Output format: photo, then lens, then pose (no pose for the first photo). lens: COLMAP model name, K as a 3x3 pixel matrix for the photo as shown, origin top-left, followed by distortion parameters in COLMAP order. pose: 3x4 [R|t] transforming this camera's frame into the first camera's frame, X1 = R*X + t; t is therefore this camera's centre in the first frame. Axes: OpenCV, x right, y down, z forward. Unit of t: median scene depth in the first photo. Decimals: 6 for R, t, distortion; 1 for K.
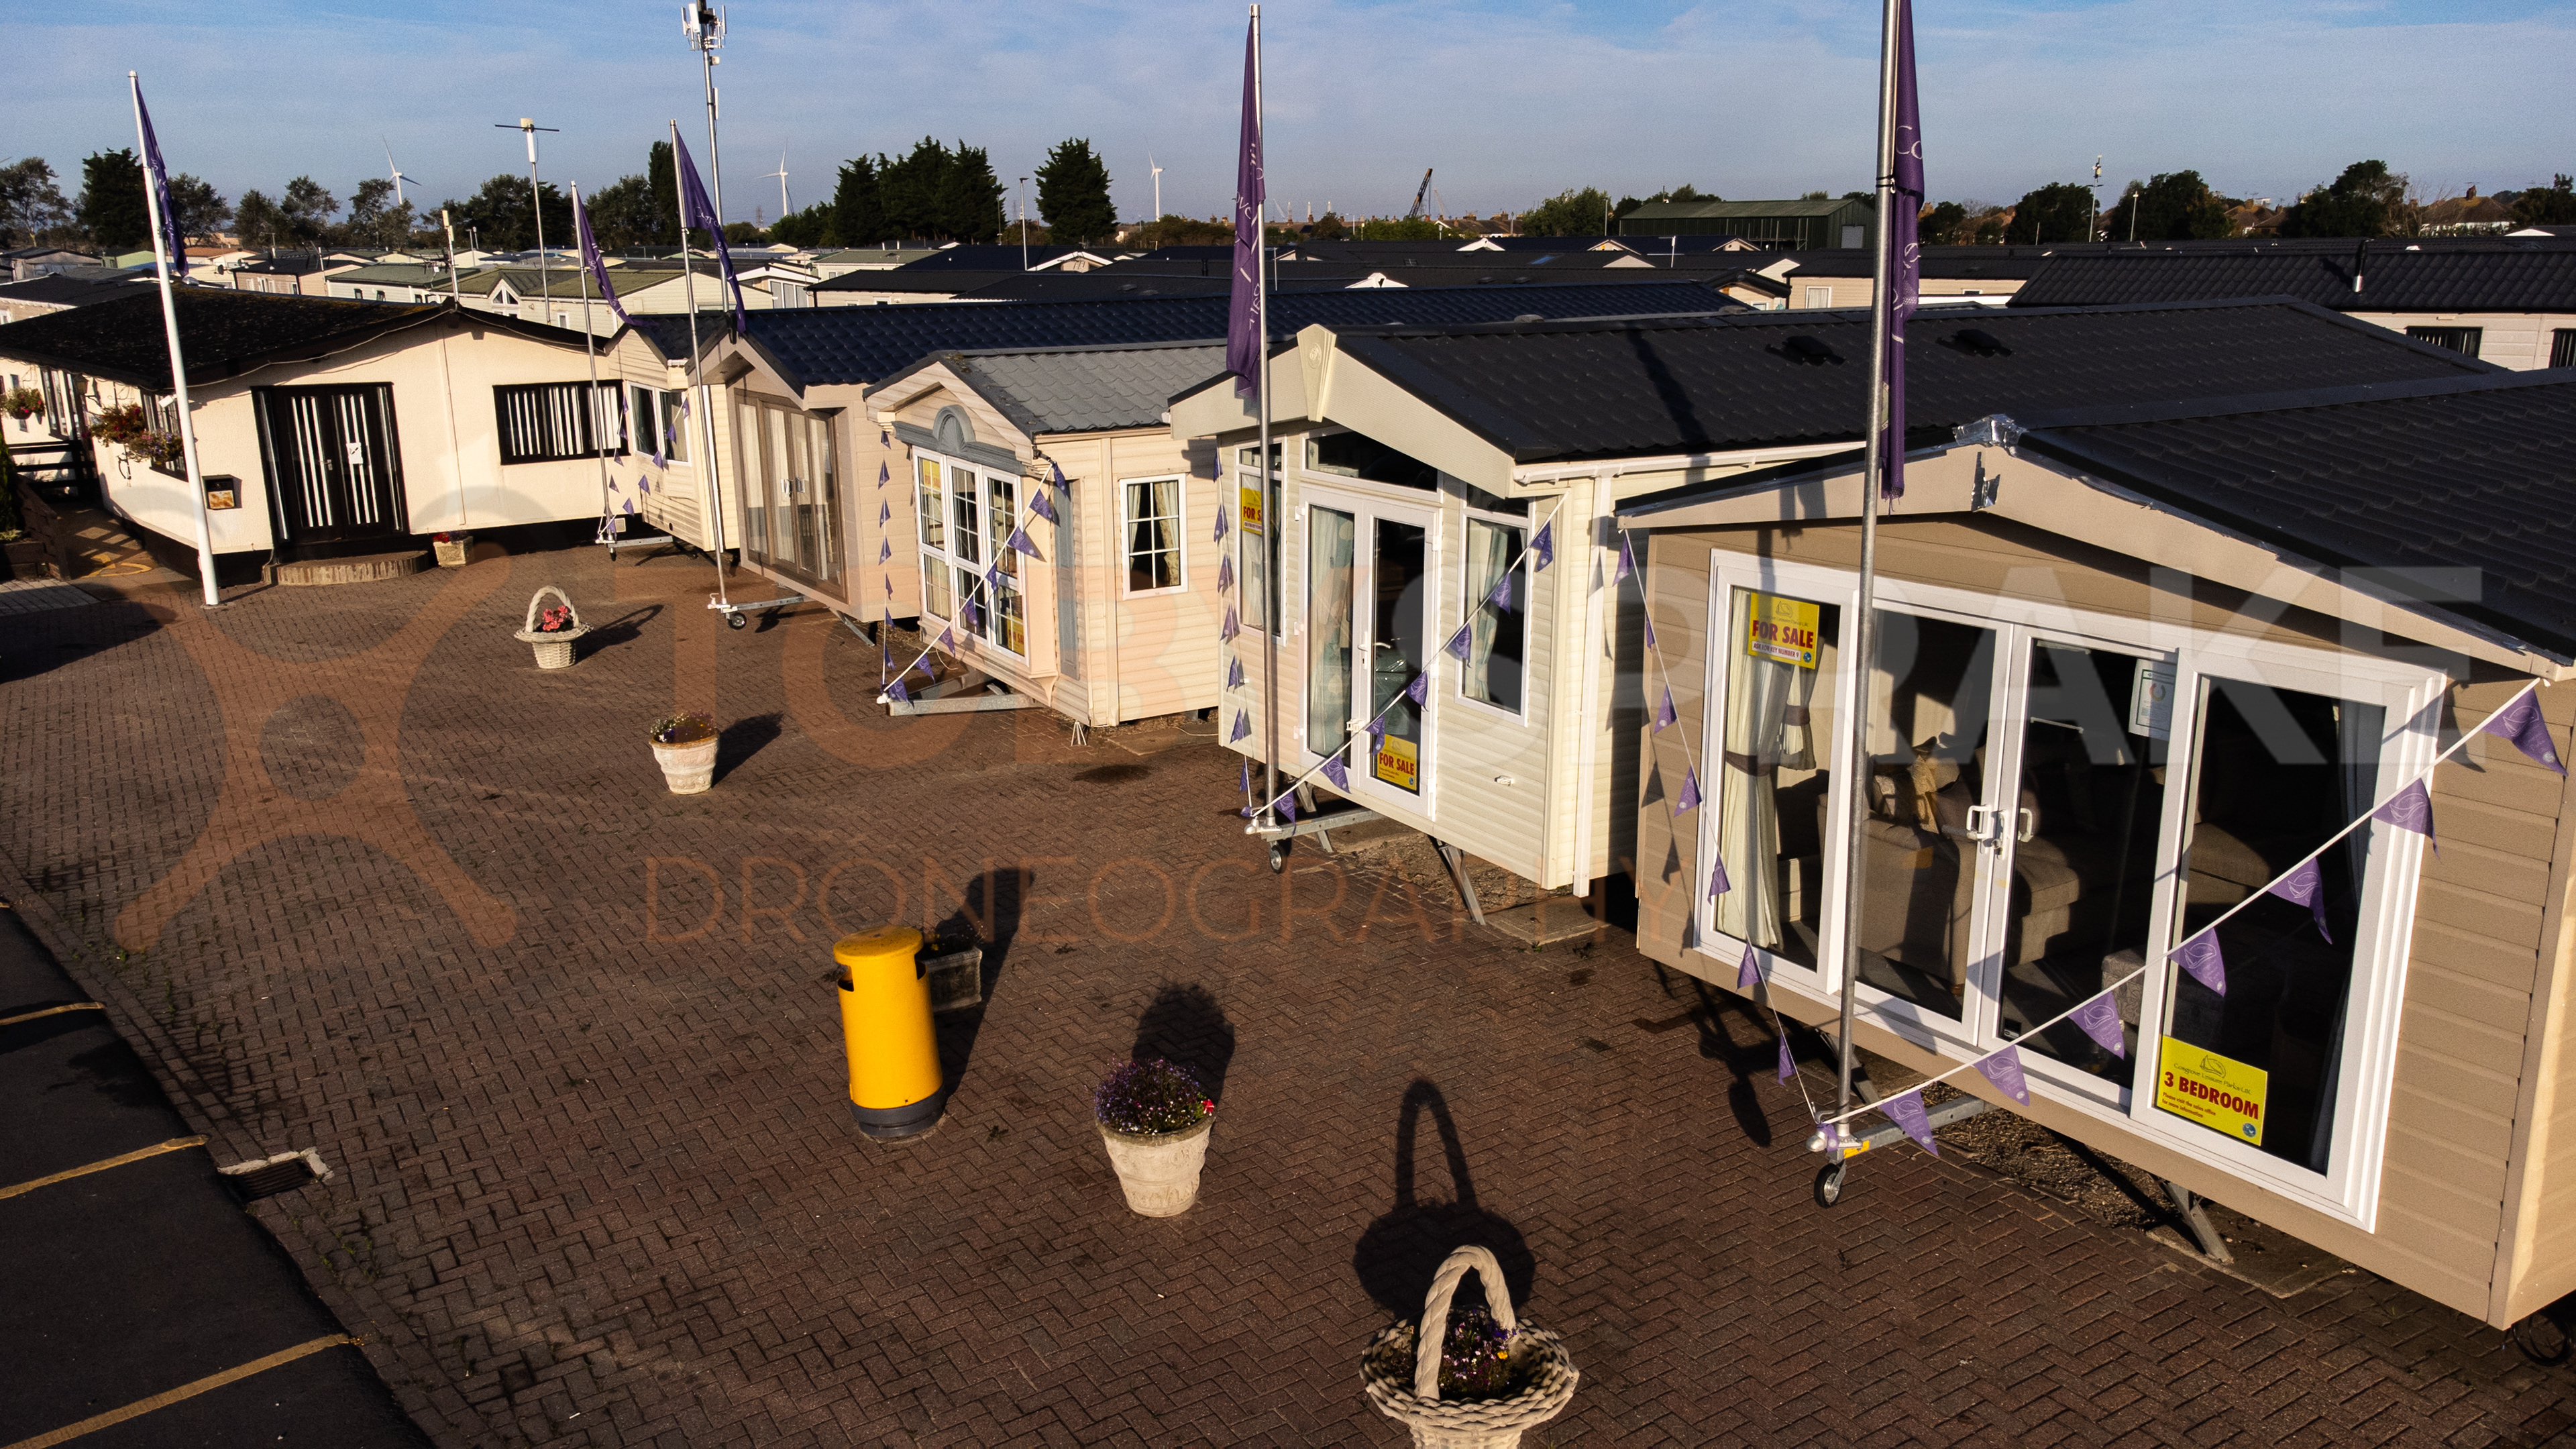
lens RADIAL K [[1923.8, 0, 1264.2], [0, 1923.8, 721.4], [0, 0, 1]] dist [0.025712, 0.032551]
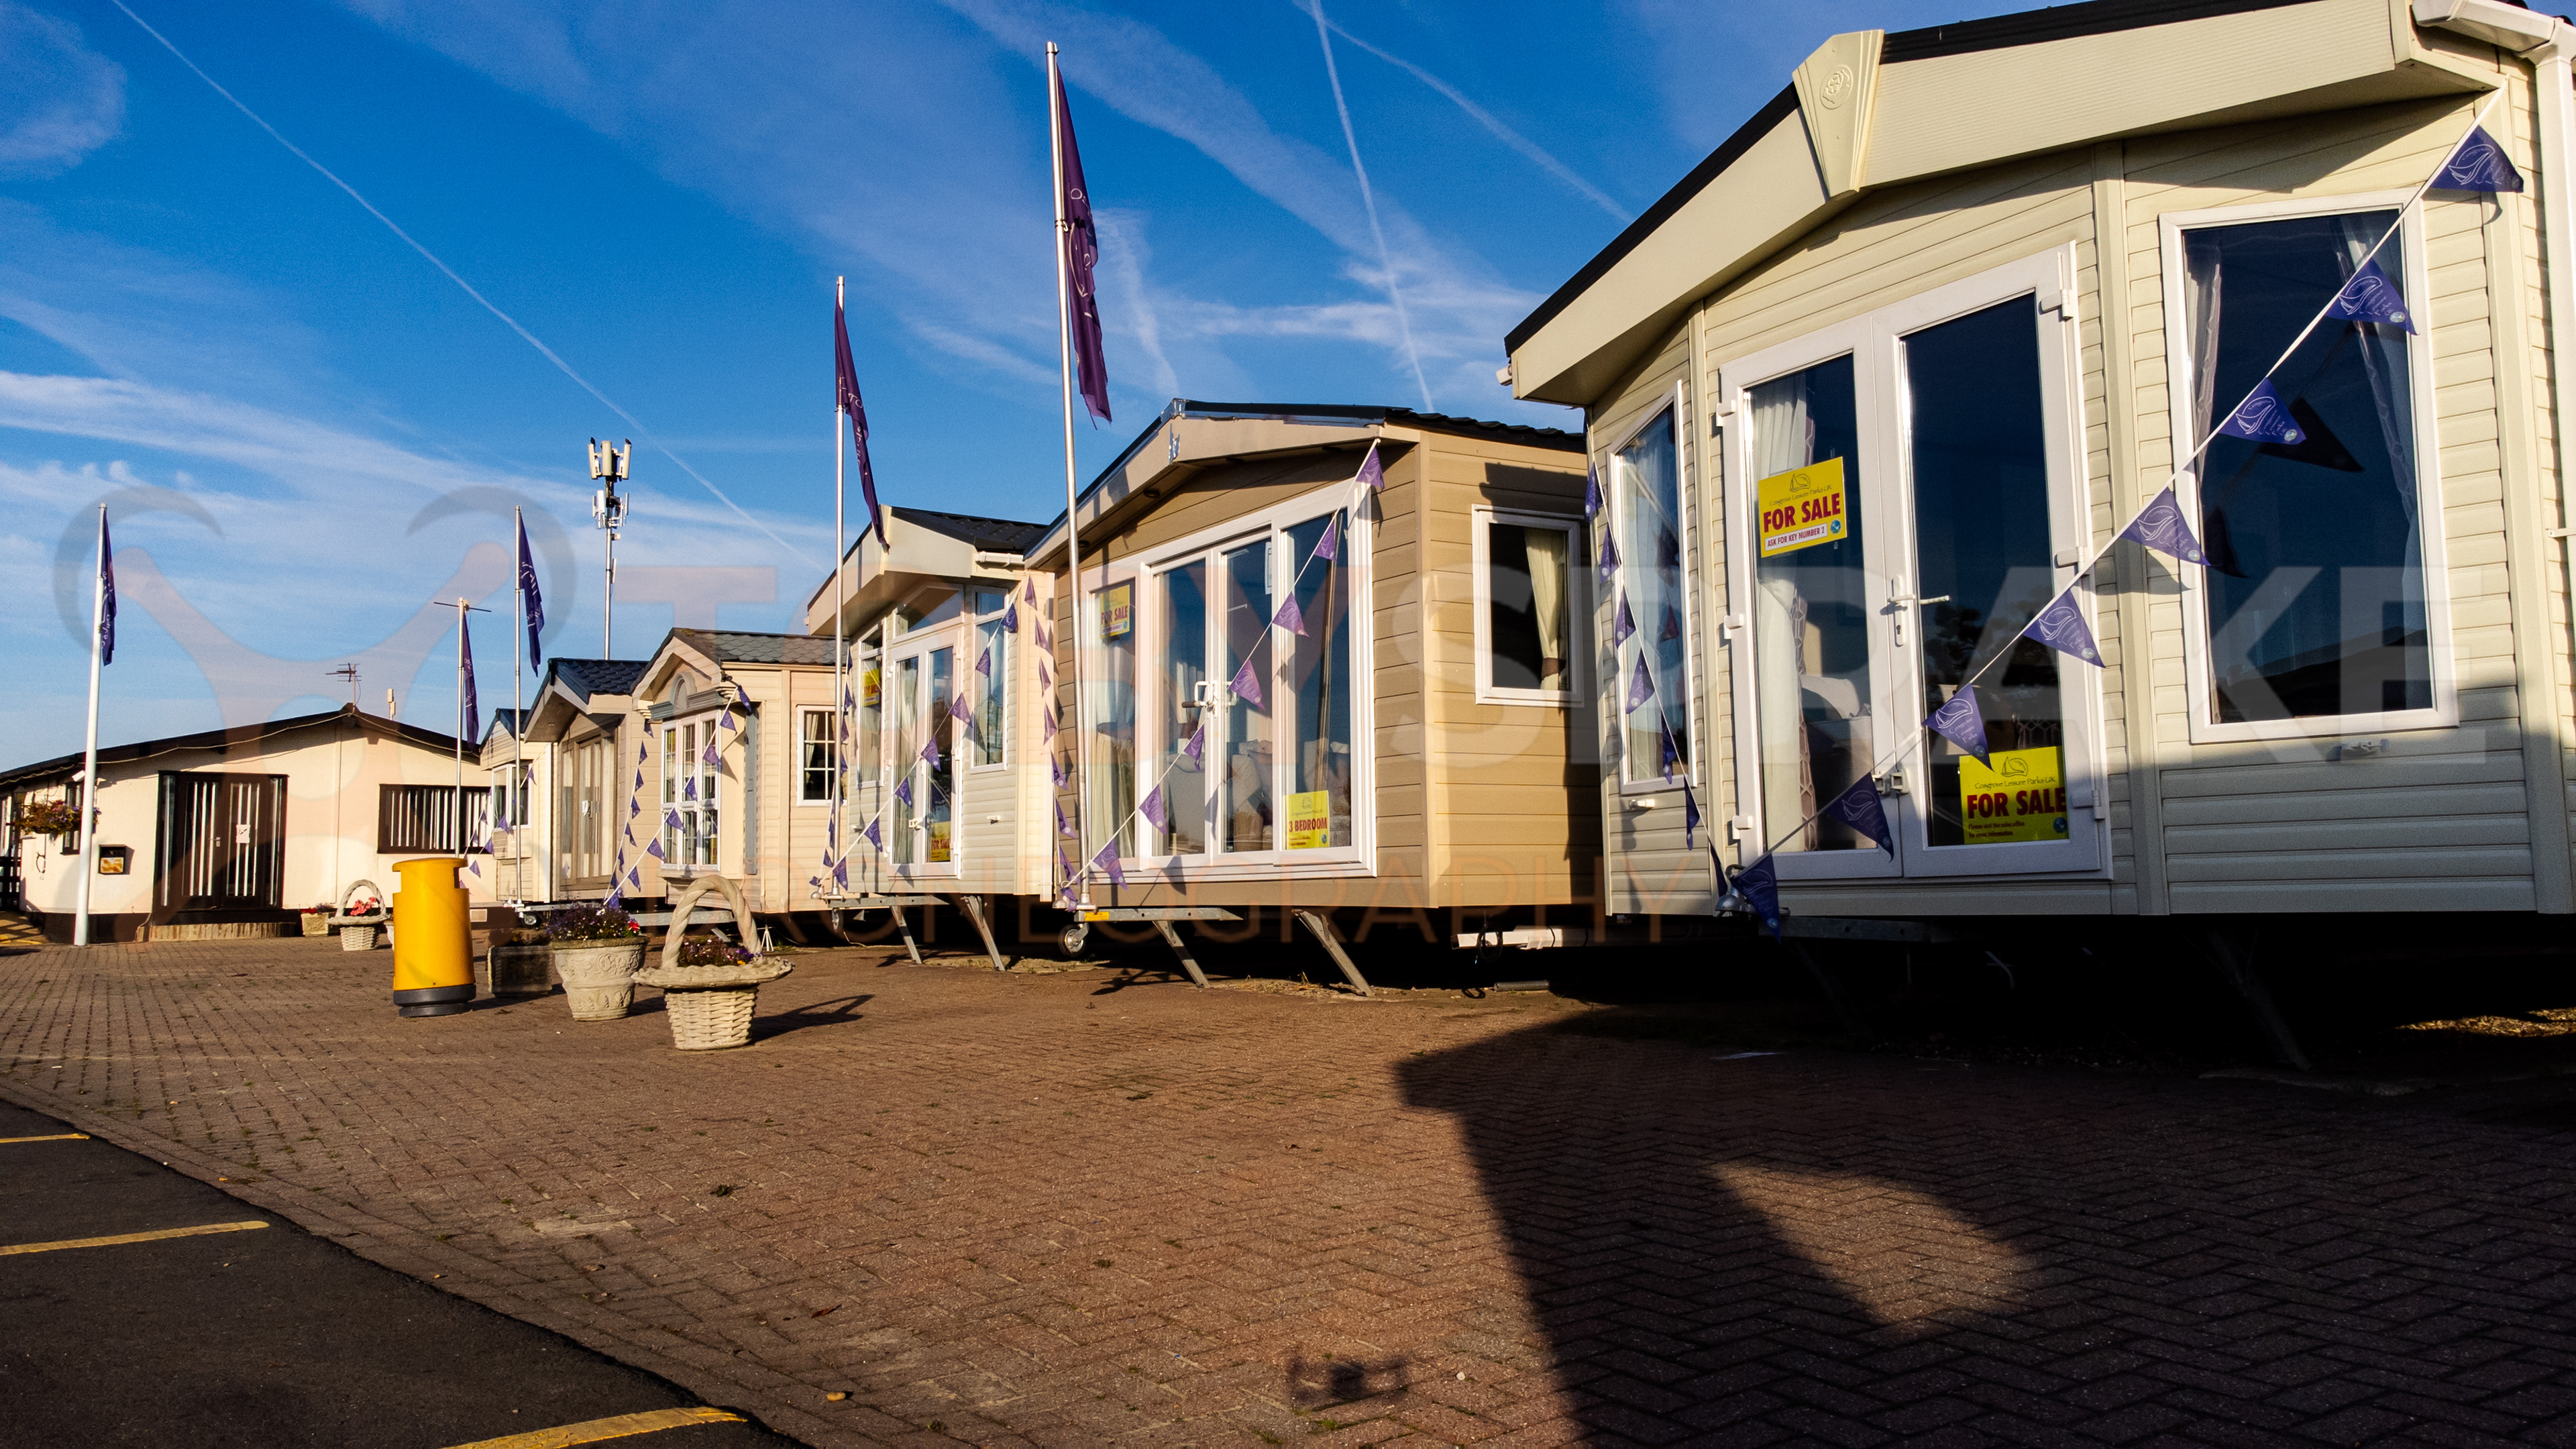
lens RADIAL K [[1923.8, 0, 1292.5], [0, 1923.8, 731.2], [0, 0, 1]] dist [0.025712, 0.032551]
pose [[1.000000, -0.000572, 0.000599, 0.240389], [0.000735, 0.945957, -0.324293, 0.289414], [-0.000381, 0.324293, 0.945957, -0.159571]]
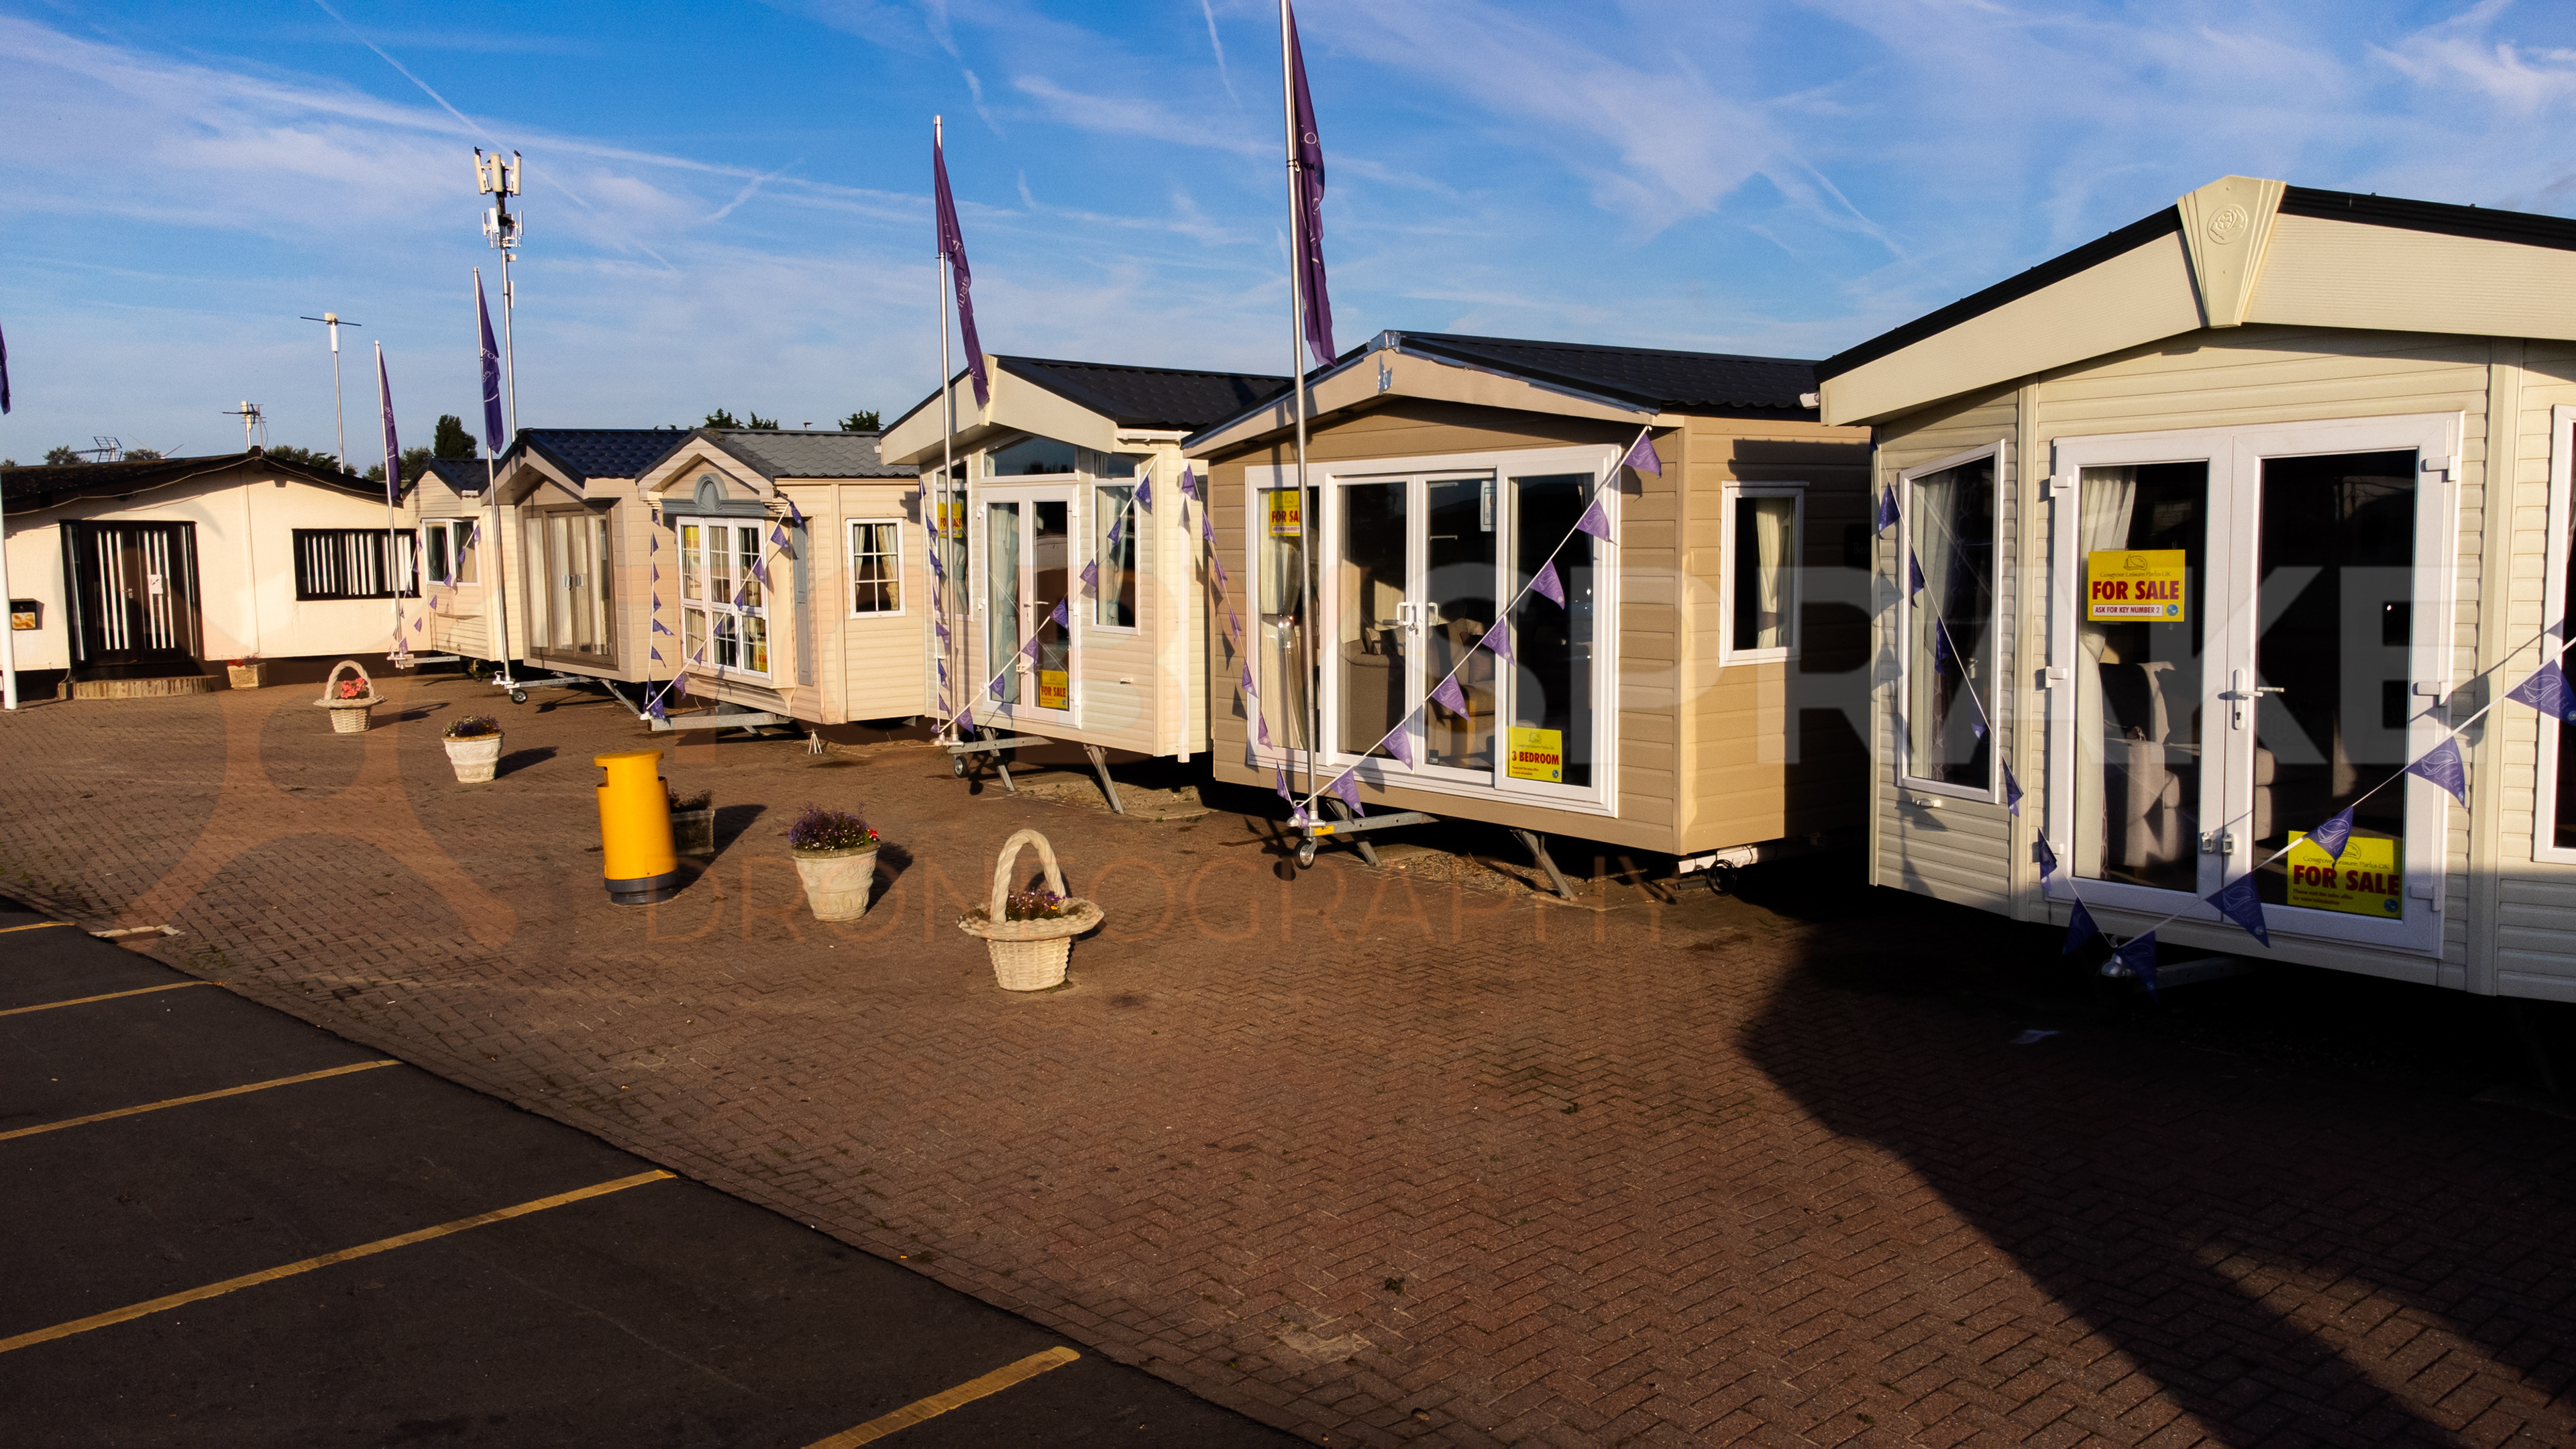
lens RADIAL K [[1923.8, 0, 1285.0], [0, 1923.8, 730.8], [0, 0, 1]] dist [0.025712, 0.032551]
pose [[0.993464, -0.010244, 0.113685, 0.062420], [0.026327, 0.989676, -0.140887, 0.190853], [-0.111068, 0.142959, 0.983477, -0.230080]]
